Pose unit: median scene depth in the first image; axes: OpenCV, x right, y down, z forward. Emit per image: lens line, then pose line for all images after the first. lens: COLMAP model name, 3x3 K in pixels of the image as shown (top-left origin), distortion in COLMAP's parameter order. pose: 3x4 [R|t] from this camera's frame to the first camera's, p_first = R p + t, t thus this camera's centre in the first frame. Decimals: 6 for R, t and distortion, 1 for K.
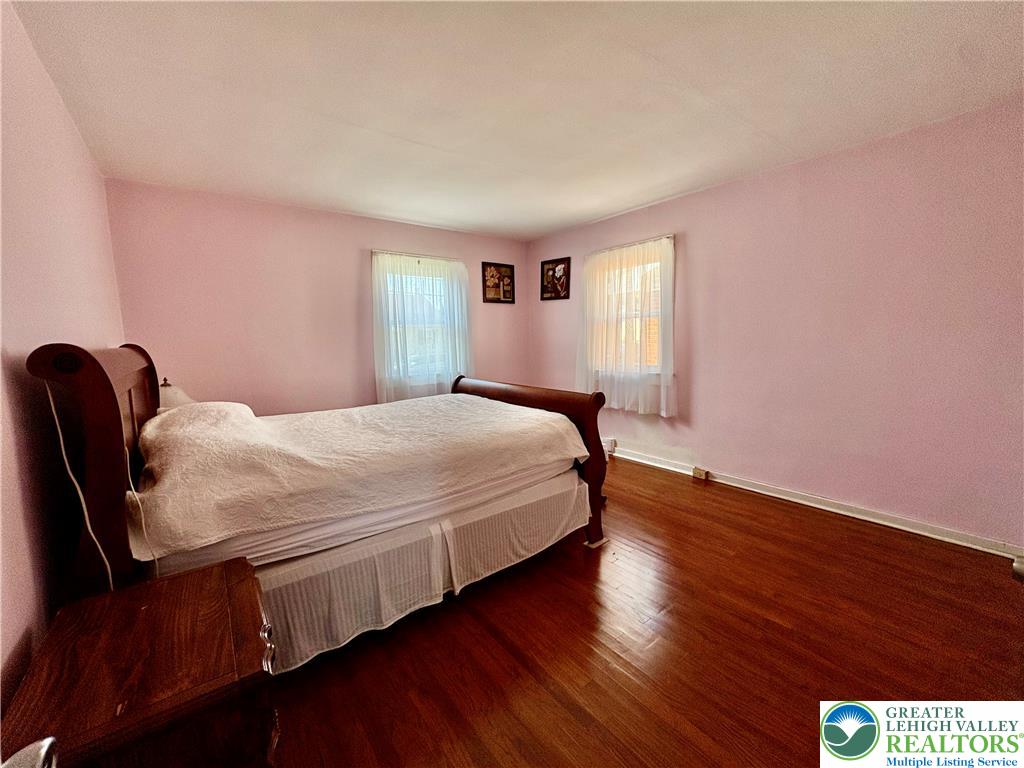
lens RADIAL K [[415.3, 0, 505.8], [0, 415.3, 385.7], [0, 0, 1]] dist [-0.002583, -0.000046]
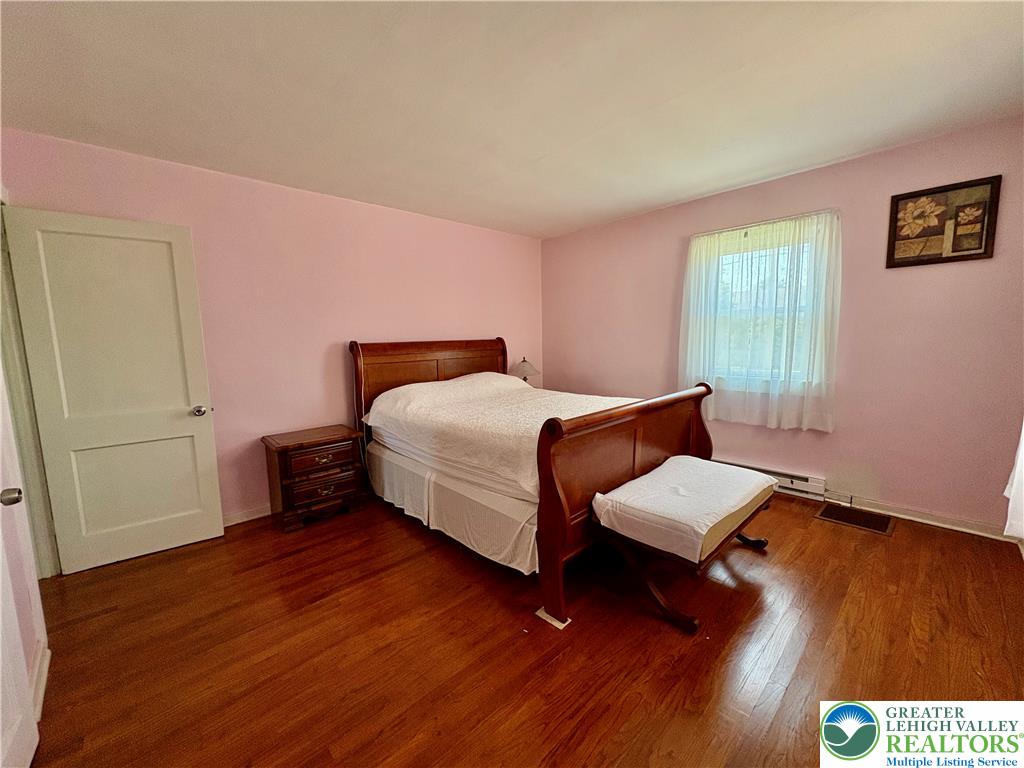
lens RADIAL K [[415.3, 0, 505.8], [0, 415.3, 385.7], [0, 0, 1]] dist [-0.002583, -0.000046]
pose [[0.073533, 0.137645, -0.987748, 0.519235], [-0.094031, 0.986974, 0.130537, -0.071992], [0.992850, 0.083280, 0.085518, 0.474340]]
